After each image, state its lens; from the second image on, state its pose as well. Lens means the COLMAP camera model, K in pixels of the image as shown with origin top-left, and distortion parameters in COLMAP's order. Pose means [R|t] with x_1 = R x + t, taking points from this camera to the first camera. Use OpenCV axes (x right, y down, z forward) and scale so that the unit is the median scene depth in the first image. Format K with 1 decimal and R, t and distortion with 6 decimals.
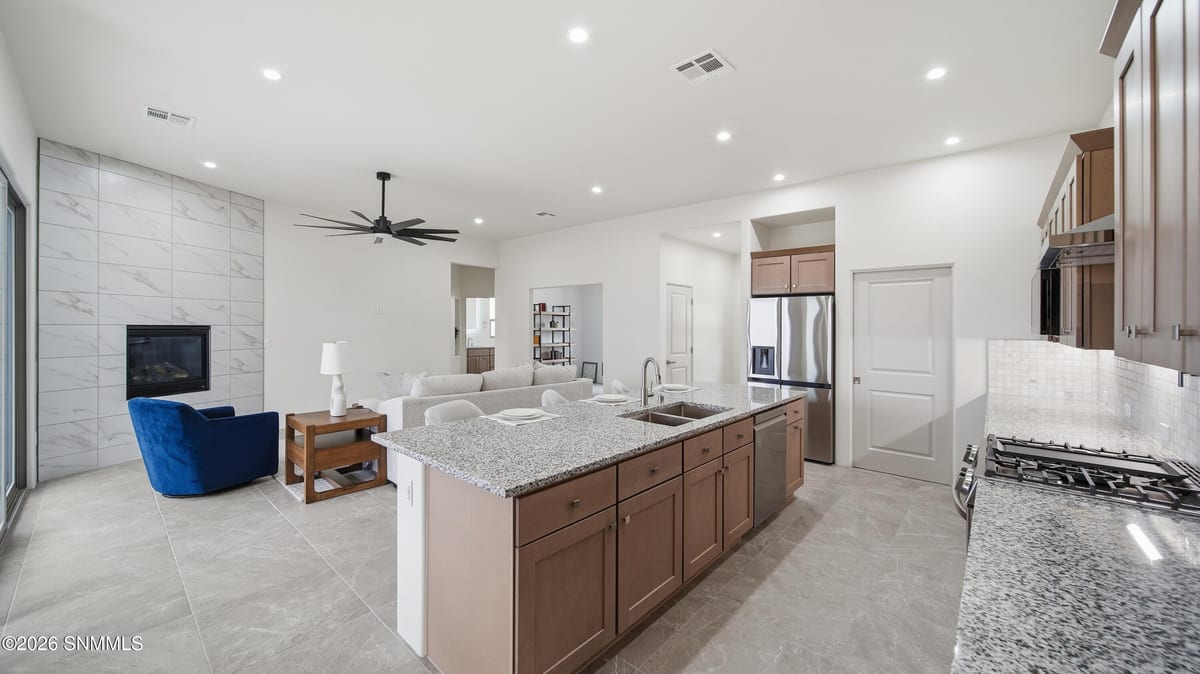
lens RADIAL K [[438.4, 0, 598.9], [0, 438.4, 334.5], [0, 0, 1]] dist [0.000810, -0.001659]
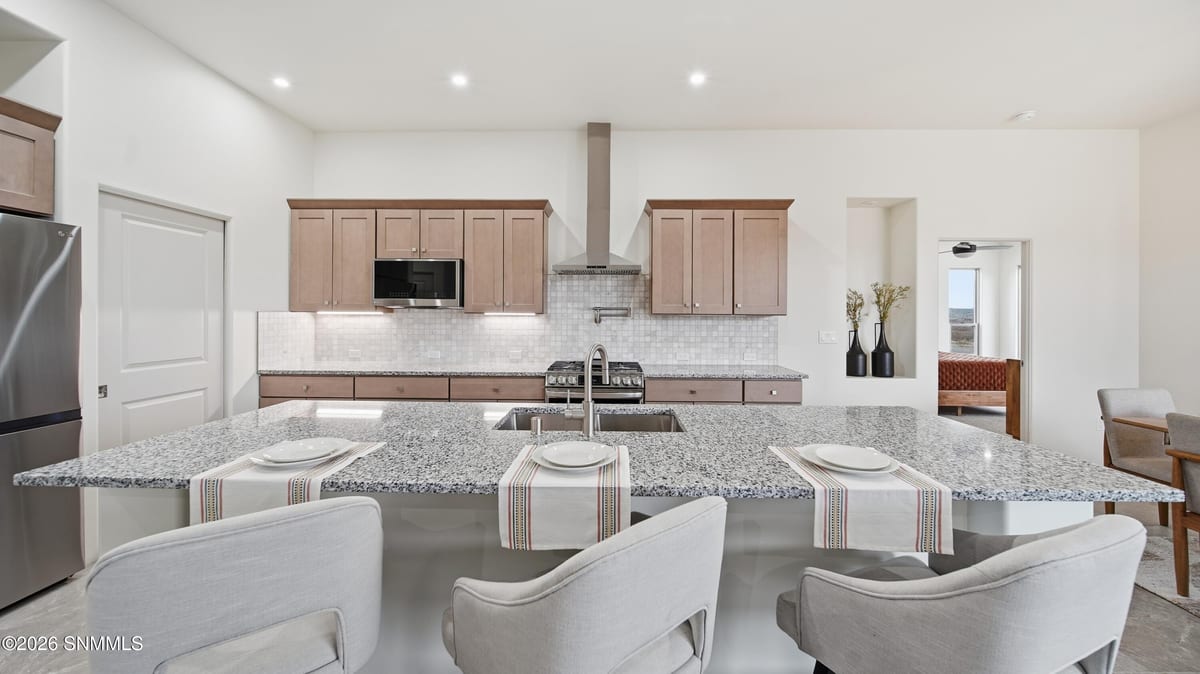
lens RADIAL K [[438.4, 0, 594.3], [0, 438.4, 313.3], [0, 0, 1]] dist [0.000810, -0.001659]
pose [[-0.643163, -0.013362, 0.765613, -0.232107], [0.002510, 0.999806, 0.019558, -0.002043], [-0.765725, 0.014501, -0.643004, 1.016609]]
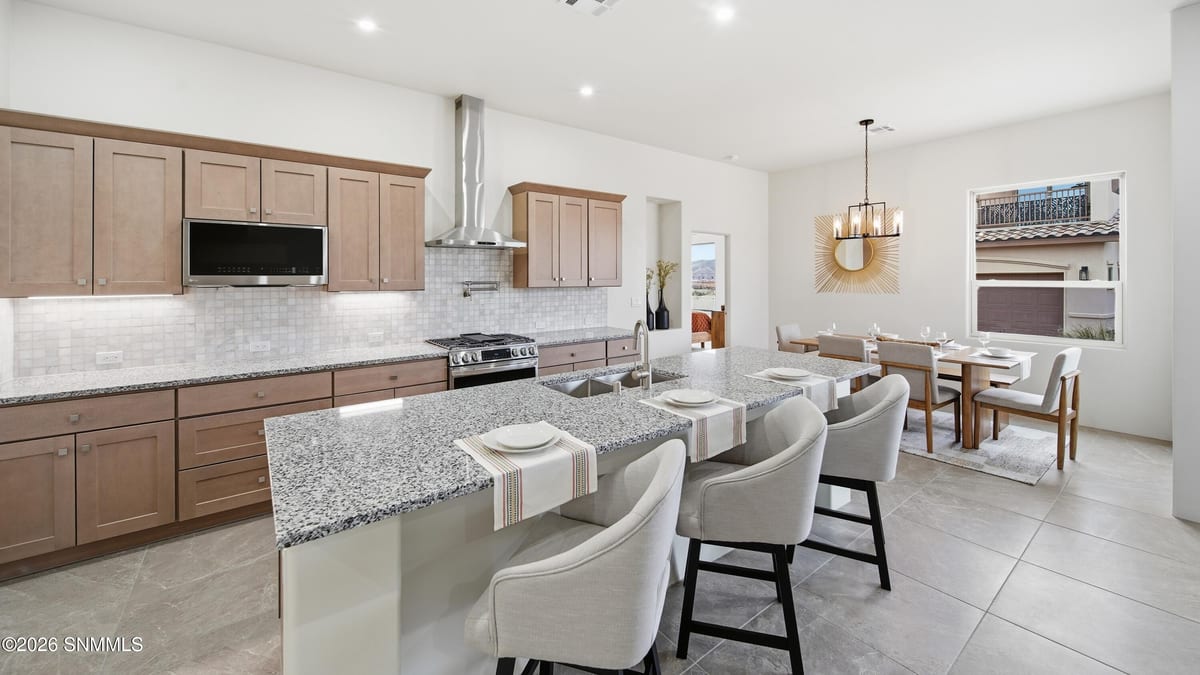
lens RADIAL K [[461.9, 0, 602.0], [0, 461.9, 277.8], [0, 0, 1]] dist [-0.003441, -0.000046]
pose [[-0.982082, -0.008829, 0.188245, 0.033183], [-0.004263, 0.999687, 0.024651, -0.031793], [-0.188403, 0.023407, -0.981813, 1.332908]]
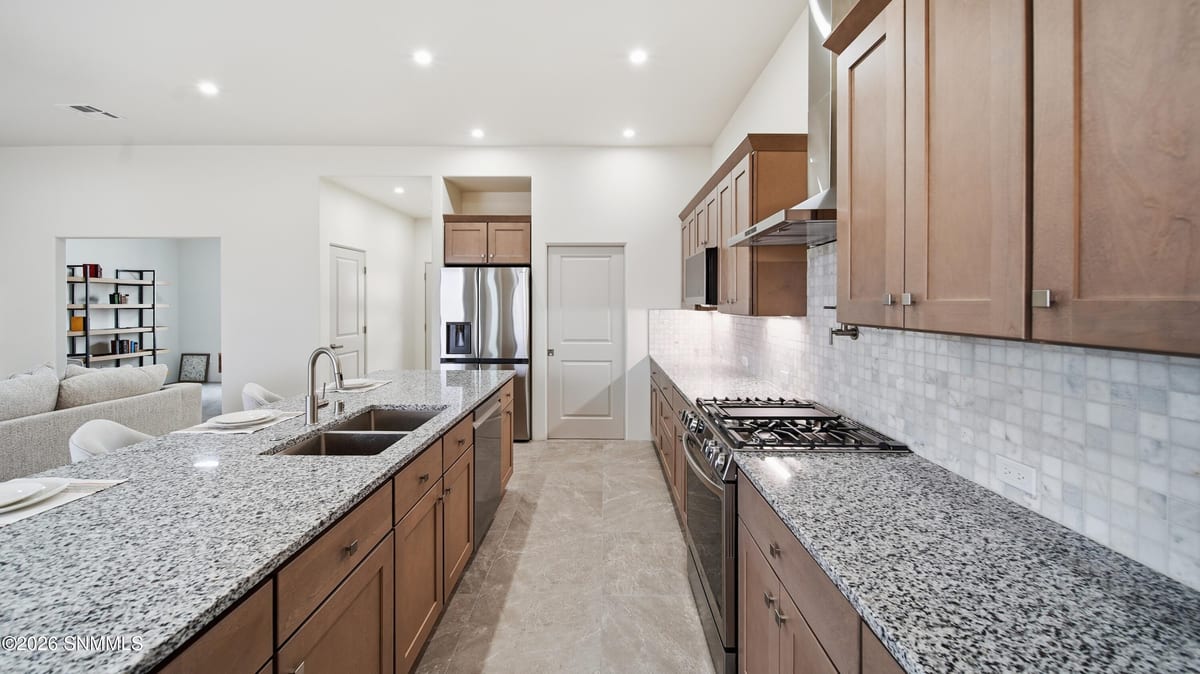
lens RADIAL K [[449.7, 0, 597.5], [0, 449.7, 300.2], [0, 0, 1]] dist [0.000879, -0.001265]
pose [[0.758403, -0.005391, 0.651763, -0.005366], [0.017909, 0.999761, -0.012570, -0.000945], [-0.651539, 0.021205, 0.758318, 0.171559]]
